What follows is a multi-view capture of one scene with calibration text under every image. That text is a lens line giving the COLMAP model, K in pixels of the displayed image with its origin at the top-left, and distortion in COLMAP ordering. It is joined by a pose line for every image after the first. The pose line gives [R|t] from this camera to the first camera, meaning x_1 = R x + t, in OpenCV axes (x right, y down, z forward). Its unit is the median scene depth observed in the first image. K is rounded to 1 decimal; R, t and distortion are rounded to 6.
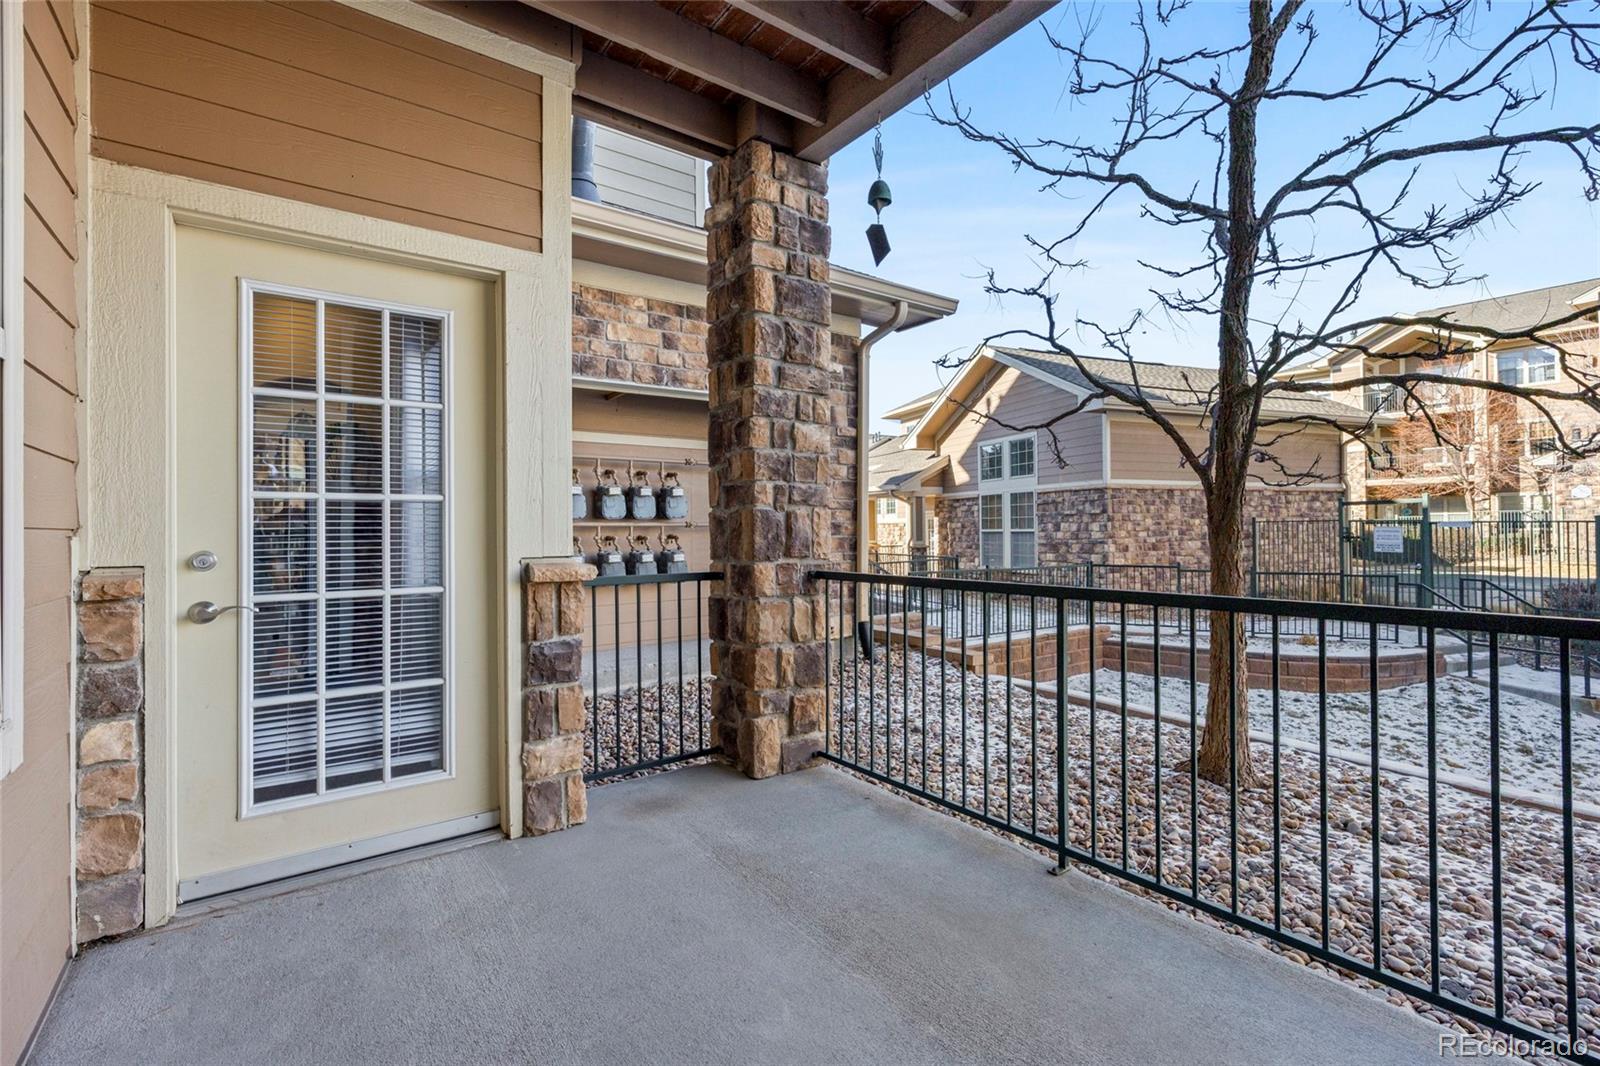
lens RADIAL K [[710.5, 0, 800.0], [0, 710.5, 533.0], [0, 0, 1]] dist [0.001342, 0.000568]
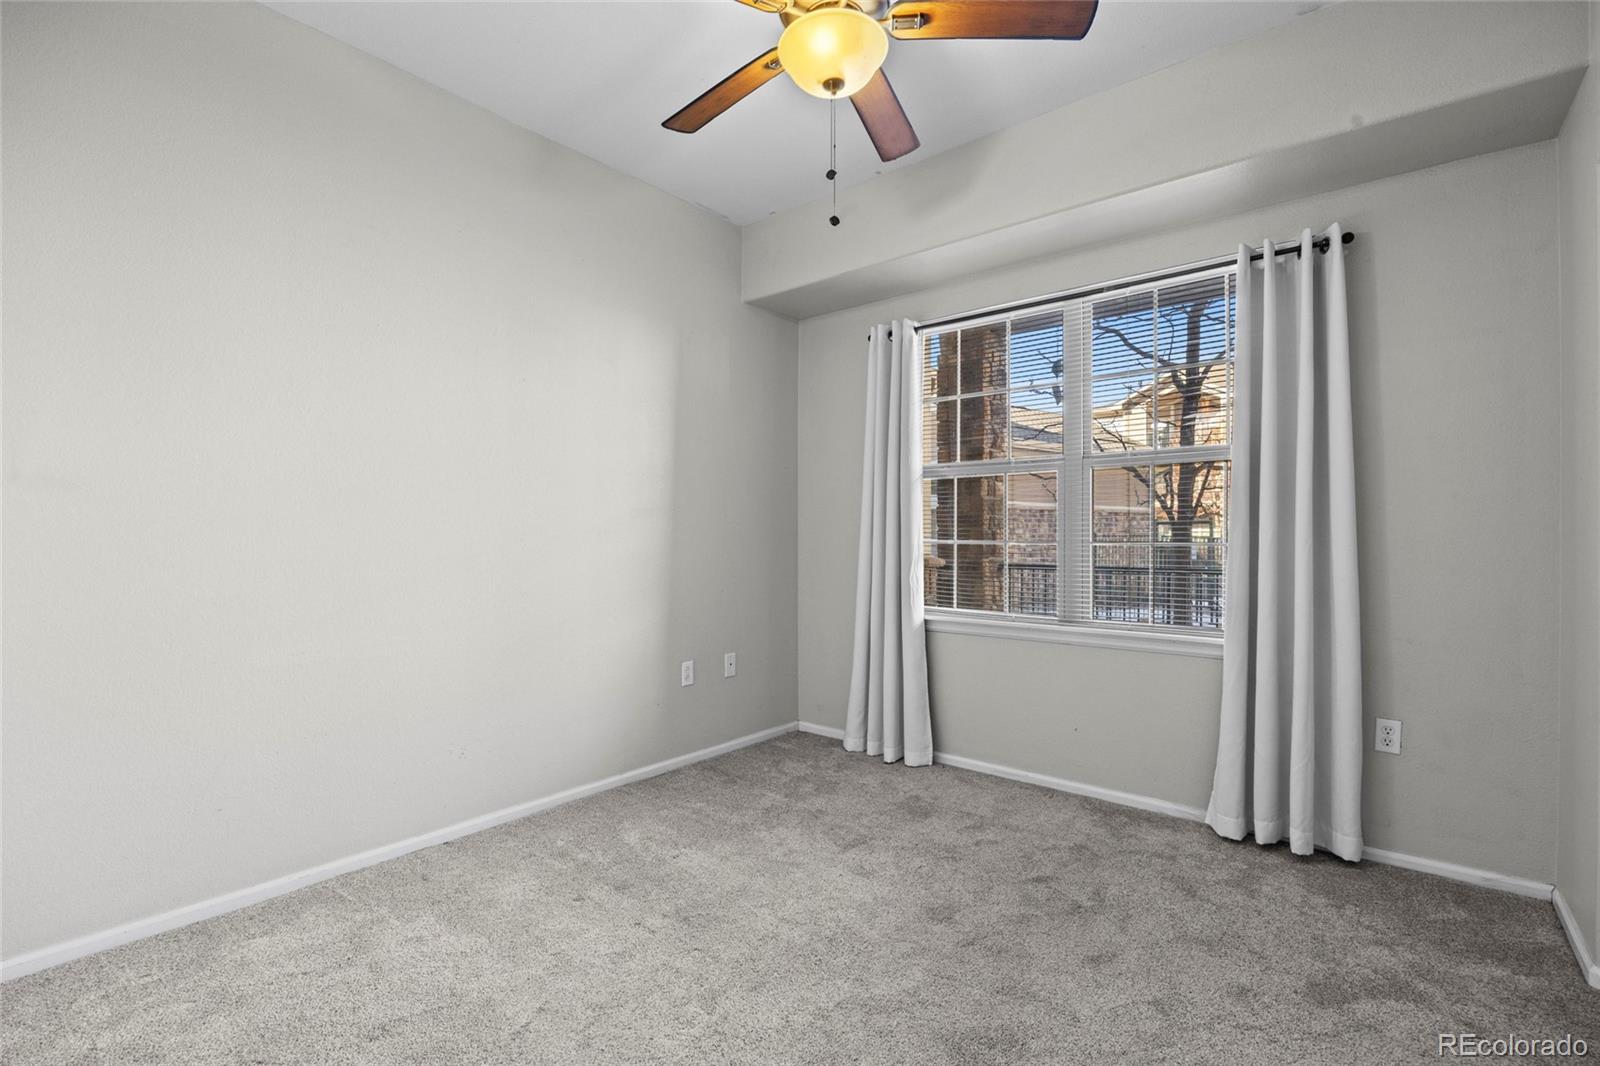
lens RADIAL K [[710.5, 0, 800.0], [0, 710.5, 533.0], [0, 0, 1]] dist [0.001342, 0.000568]
pose [[0.971537, 0.010180, 0.236671, -0.199638], [-0.007170, 0.999882, -0.013576, 0.000792], [-0.236781, 0.011493, 0.971495, -0.139702]]
